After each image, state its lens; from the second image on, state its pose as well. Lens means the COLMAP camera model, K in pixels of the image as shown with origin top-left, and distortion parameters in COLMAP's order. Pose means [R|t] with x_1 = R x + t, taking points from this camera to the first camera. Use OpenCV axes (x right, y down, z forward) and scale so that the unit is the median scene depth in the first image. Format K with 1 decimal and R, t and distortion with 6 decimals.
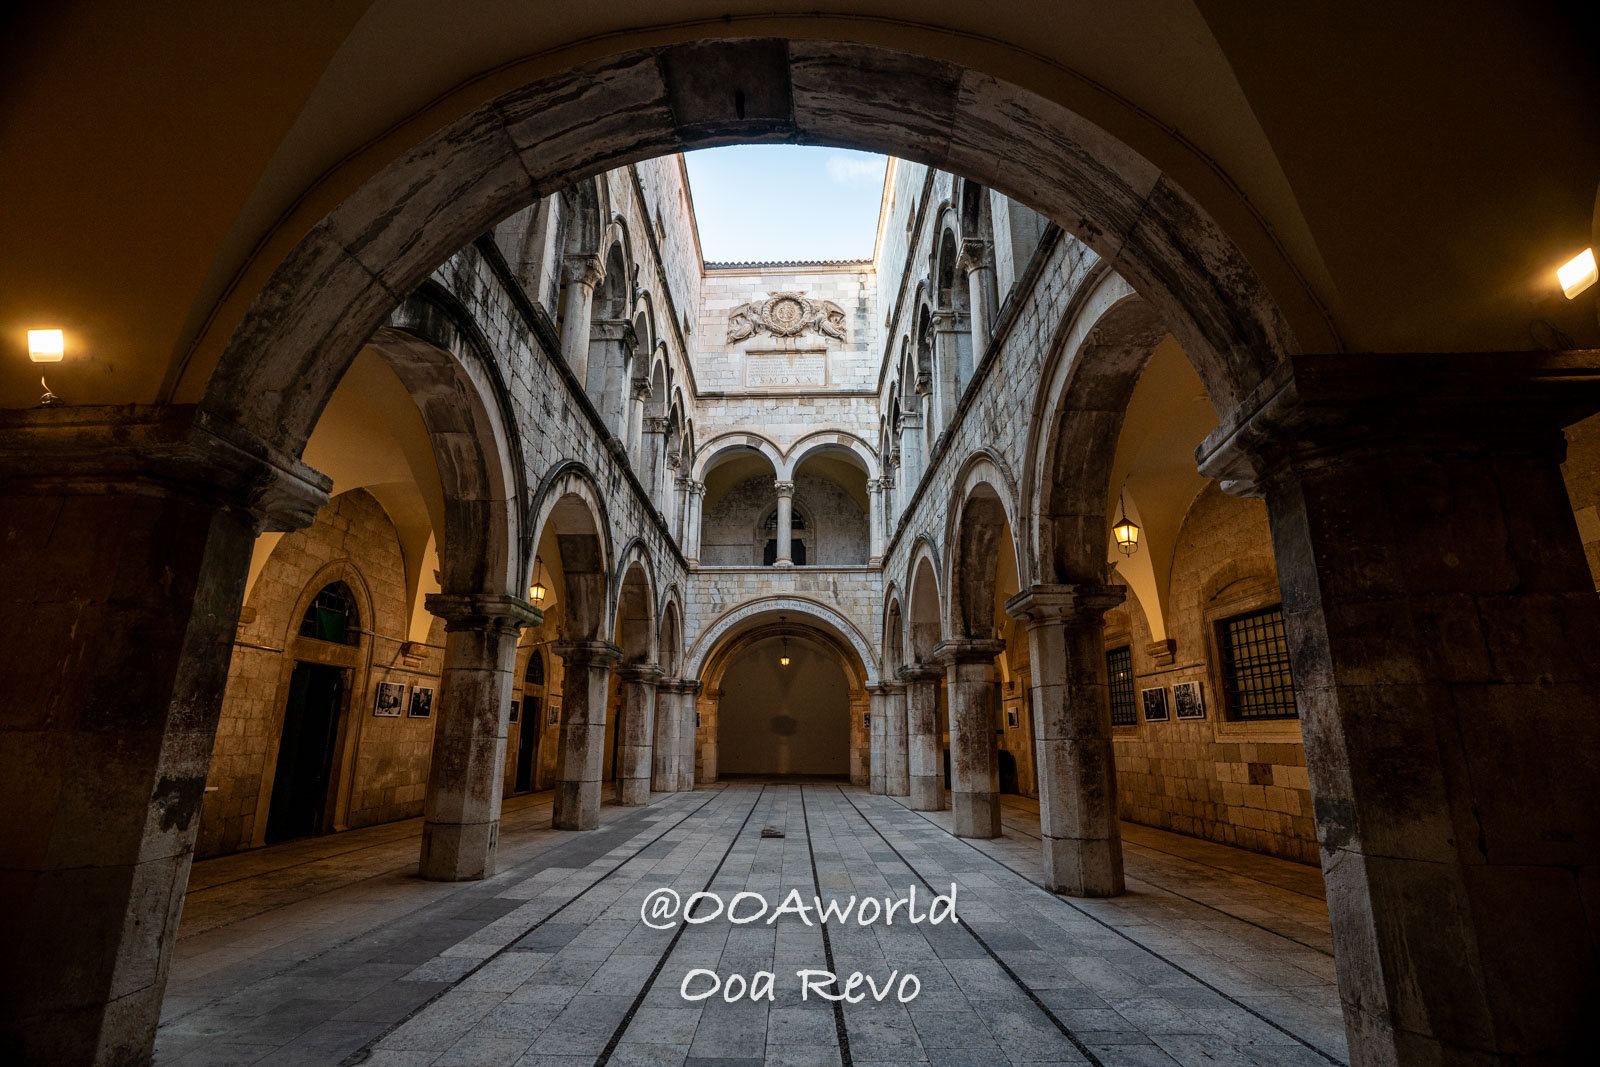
lens RADIAL K [[727.4, 0, 782.6], [0, 727.4, 533.2], [0, 0, 1]] dist [-0.079628, 0.034654]
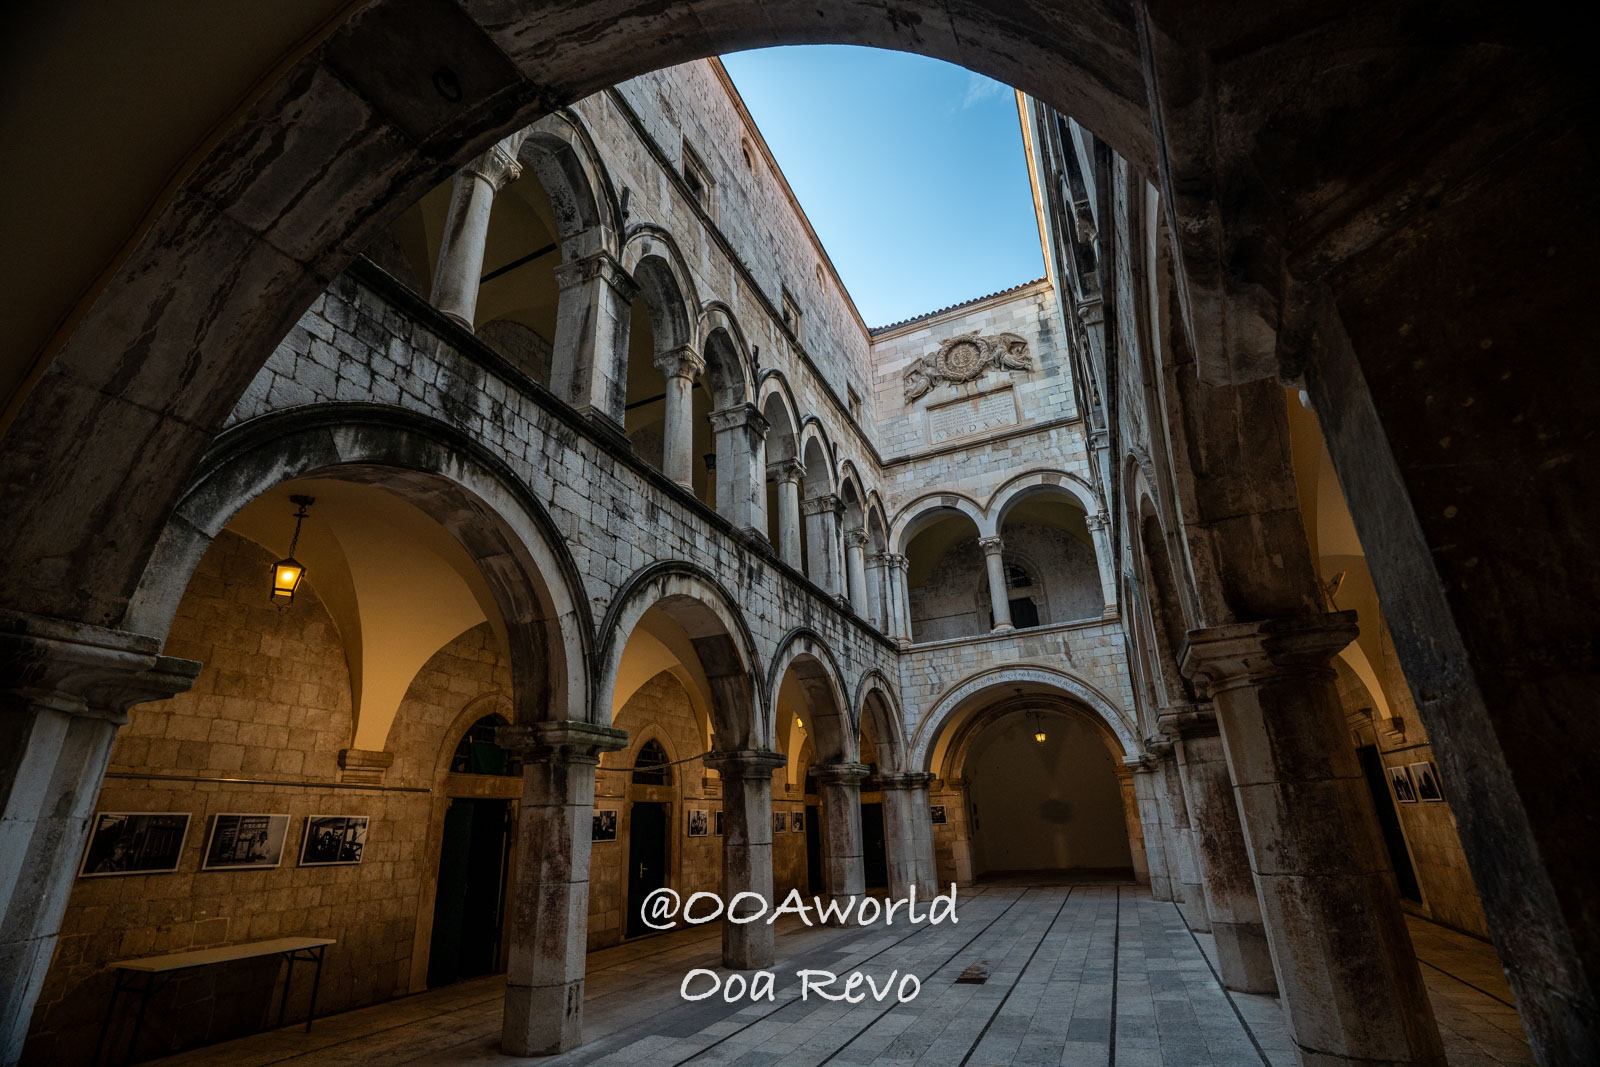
lens RADIAL K [[727.4, 0, 782.6], [0, 727.4, 533.2], [0, 0, 1]] dist [-0.079628, 0.034654]
pose [[0.919202, -0.184920, -0.347666, 0.152773], [0.146827, 0.980161, -0.133139, 0.009798], [0.365389, 0.071335, 0.928118, 0.156639]]
